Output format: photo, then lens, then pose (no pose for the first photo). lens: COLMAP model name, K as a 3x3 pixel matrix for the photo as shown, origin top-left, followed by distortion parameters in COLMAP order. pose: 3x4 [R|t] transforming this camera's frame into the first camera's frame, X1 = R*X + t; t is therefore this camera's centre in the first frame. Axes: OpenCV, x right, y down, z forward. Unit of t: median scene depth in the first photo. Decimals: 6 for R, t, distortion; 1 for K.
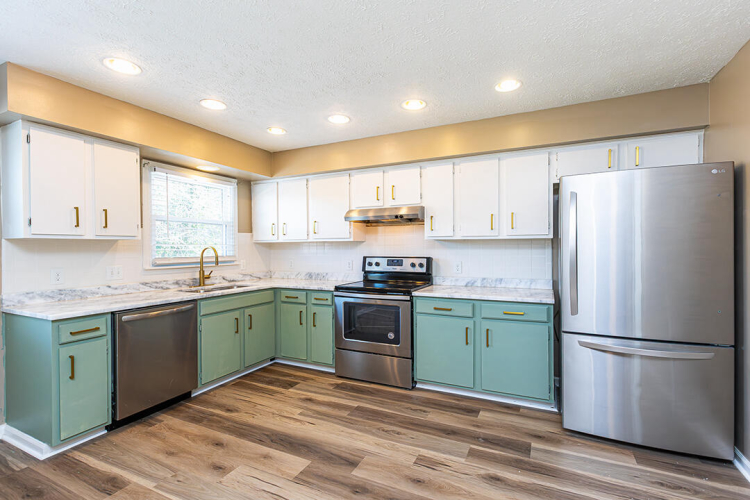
lens RADIAL K [[349.5, 0, 433.0], [0, 349.5, 250.2], [0, 0, 1]] dist [-0.000409, 0.000189]
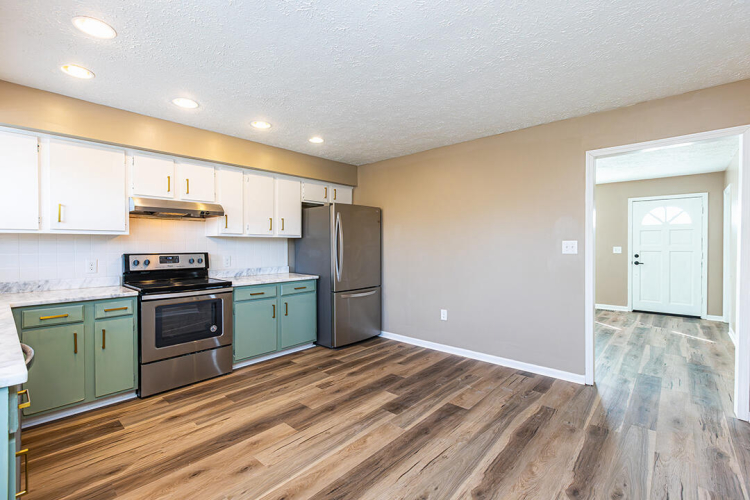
lens RADIAL K [[340.6, 0, 376.4], [0, 340.6, 248.2], [0, 0, 1]] dist [0.001315, 0.000199]
pose [[0.281533, -0.006332, 0.959531, -0.982321], [0.007720, 0.999961, 0.004333, 0.006775], [-0.959521, 0.006187, 0.281570, 0.265168]]
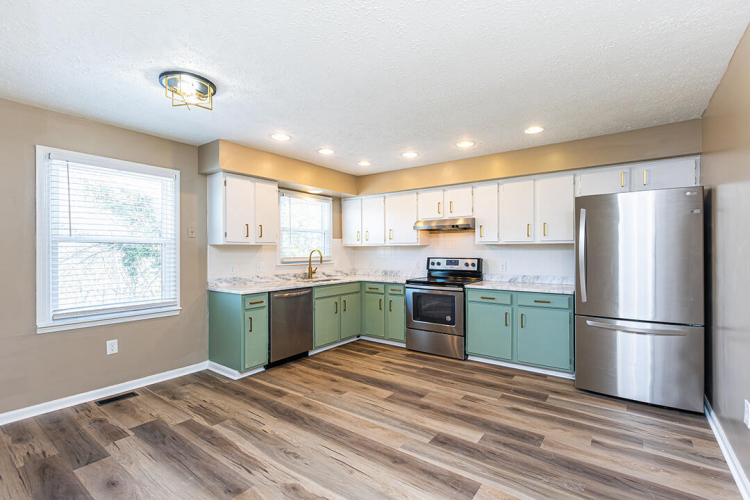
lens RADIAL K [[389.2, 0, 433.6], [0, 389.2, 249.8], [0, 0, 1]] dist [-0.000065, -0.000004]
pose [[0.984128, 0.001501, -0.177455, 0.084593], [-0.002871, 0.999968, -0.007464, 0.000773], [0.177438, 0.007856, 0.984101, -0.449578]]
